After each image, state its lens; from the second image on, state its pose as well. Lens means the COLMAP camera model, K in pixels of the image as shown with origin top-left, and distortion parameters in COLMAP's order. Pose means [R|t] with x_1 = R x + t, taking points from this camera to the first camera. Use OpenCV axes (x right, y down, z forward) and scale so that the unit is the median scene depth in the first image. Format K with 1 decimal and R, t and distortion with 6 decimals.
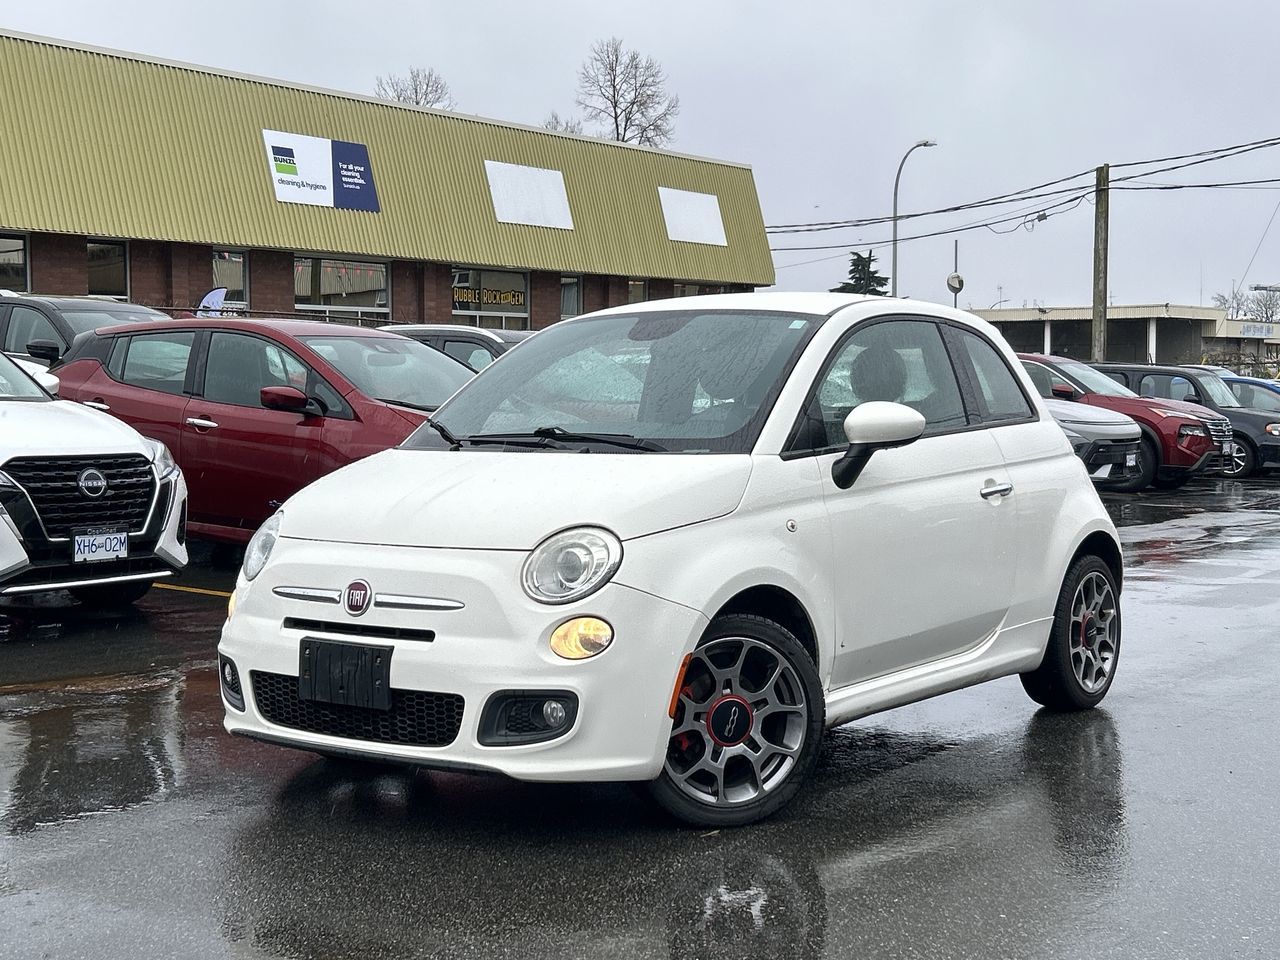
lens RADIAL K [[1756.7, 0, 642.9], [0, 1756.7, 480.3], [0, 0, 1]] dist [0.099308, 0.000000]
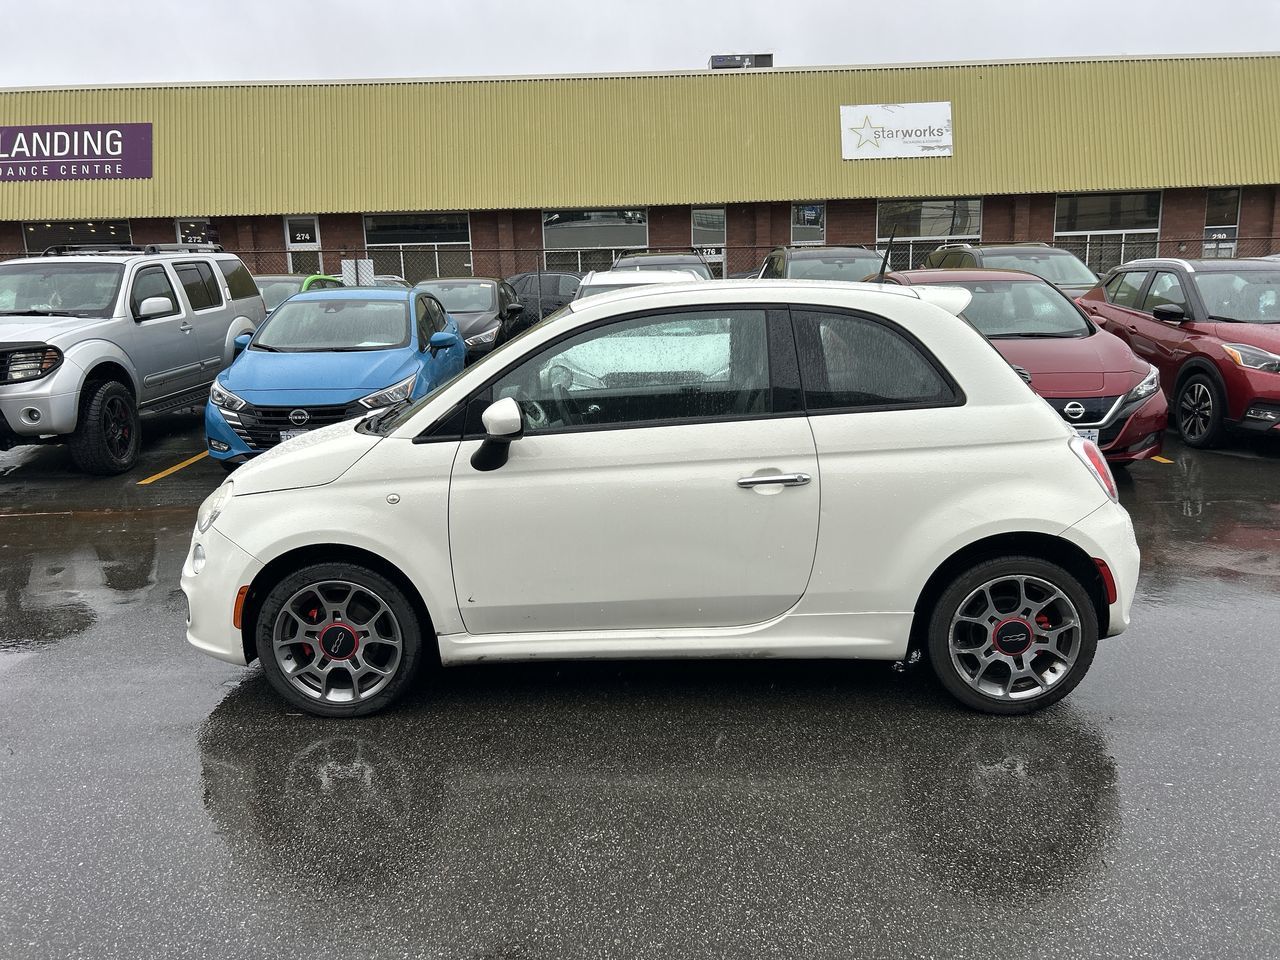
lens RADIAL K [[970.6, 0, 633.9], [0, 970.6, 477.1], [0, 0, 1]] dist [0.051905, -0.046524]
pose [[0.588674, 0.137165, -0.796648, 0.542531], [-0.020647, 0.987729, 0.154808, -0.073356], [0.808107, -0.074683, 0.584282, 0.558422]]
